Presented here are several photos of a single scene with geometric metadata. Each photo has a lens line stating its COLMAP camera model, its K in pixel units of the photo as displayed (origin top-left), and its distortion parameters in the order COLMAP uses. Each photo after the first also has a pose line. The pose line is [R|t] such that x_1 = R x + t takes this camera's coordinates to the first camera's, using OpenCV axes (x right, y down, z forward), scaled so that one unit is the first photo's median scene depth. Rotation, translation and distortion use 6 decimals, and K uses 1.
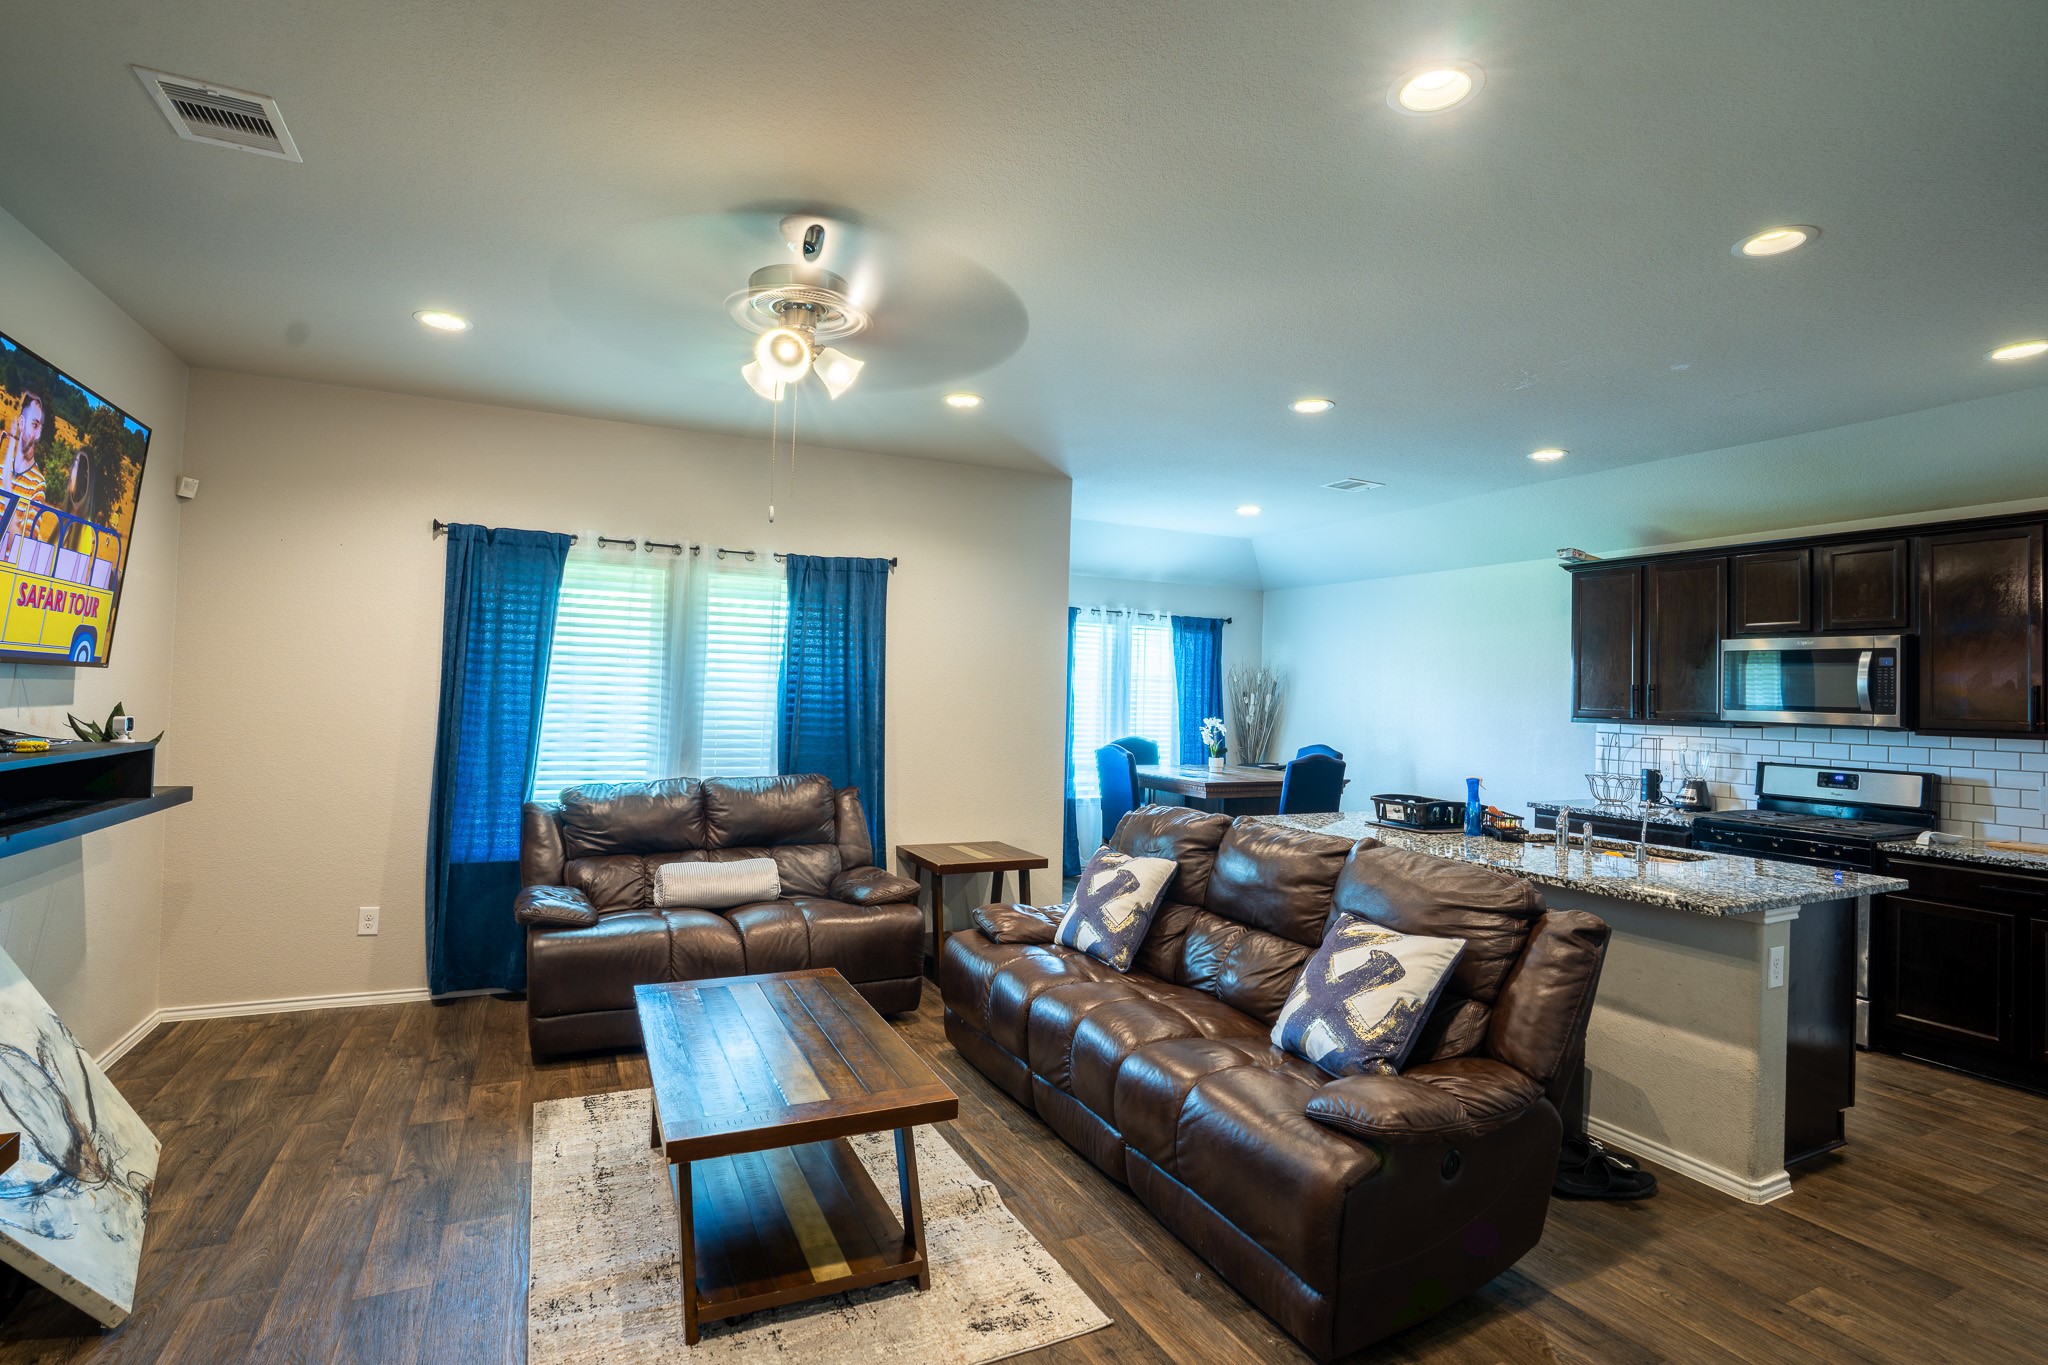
lens RADIAL K [[976.3, 0, 1012.3], [0, 976.3, 679.6], [0, 0, 1]] dist [-0.068001, 0.026497]
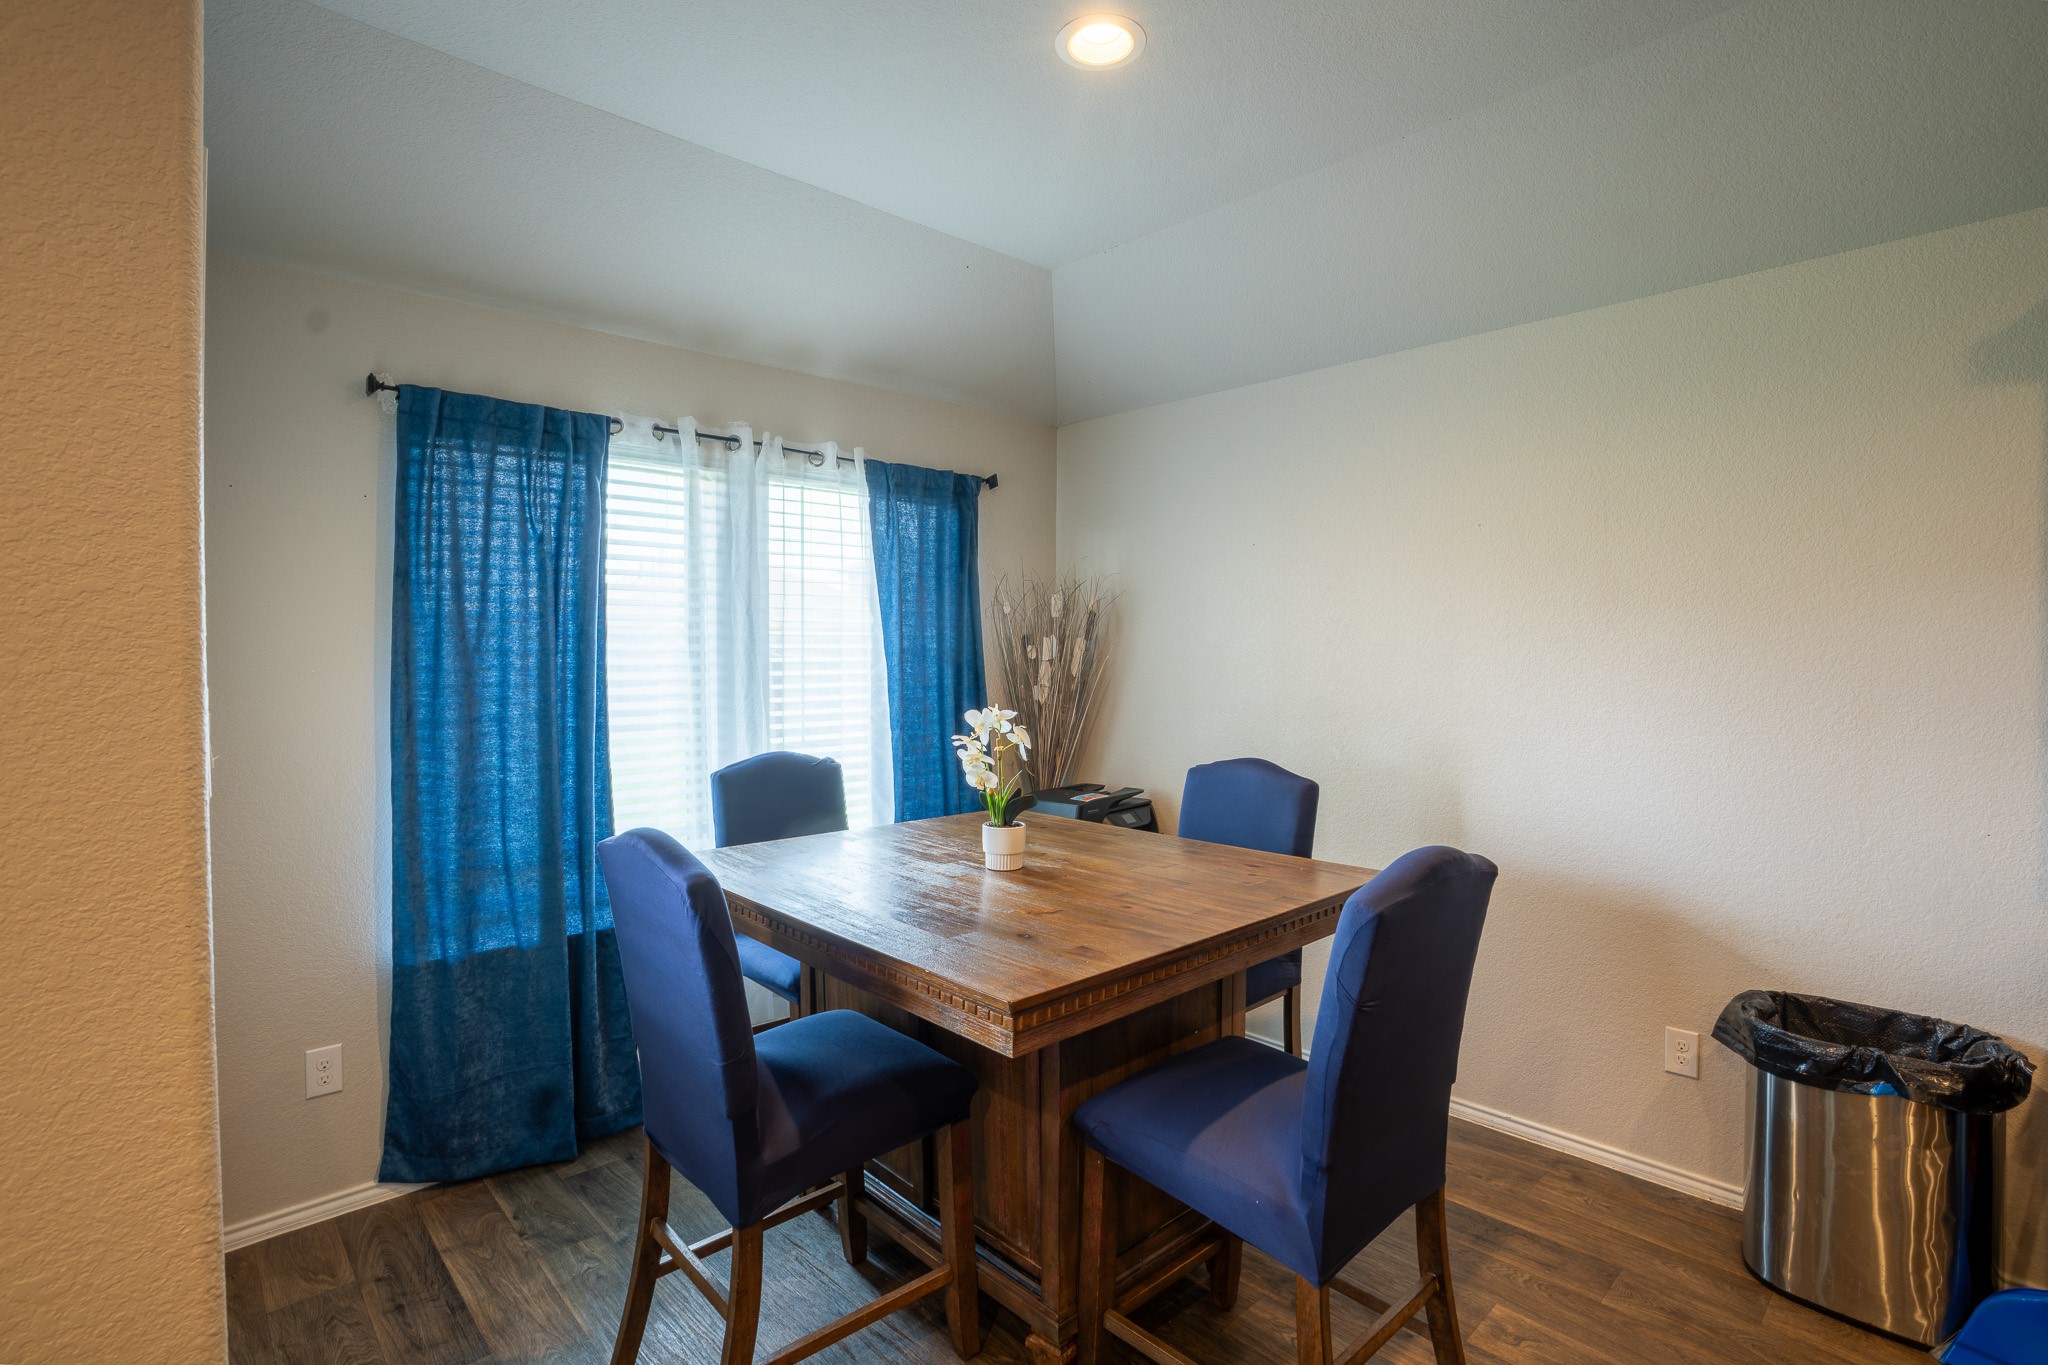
lens RADIAL K [[946.4, 0, 1040.4], [0, 946.4, 675.1], [0, 0, 1]] dist [-0.075110, 0.024204]
pose [[0.945497, -0.034947, 0.323749, 0.179619], [0.021558, 0.998761, 0.044850, 0.021650], [-0.324915, -0.035427, 0.945079, 1.053704]]
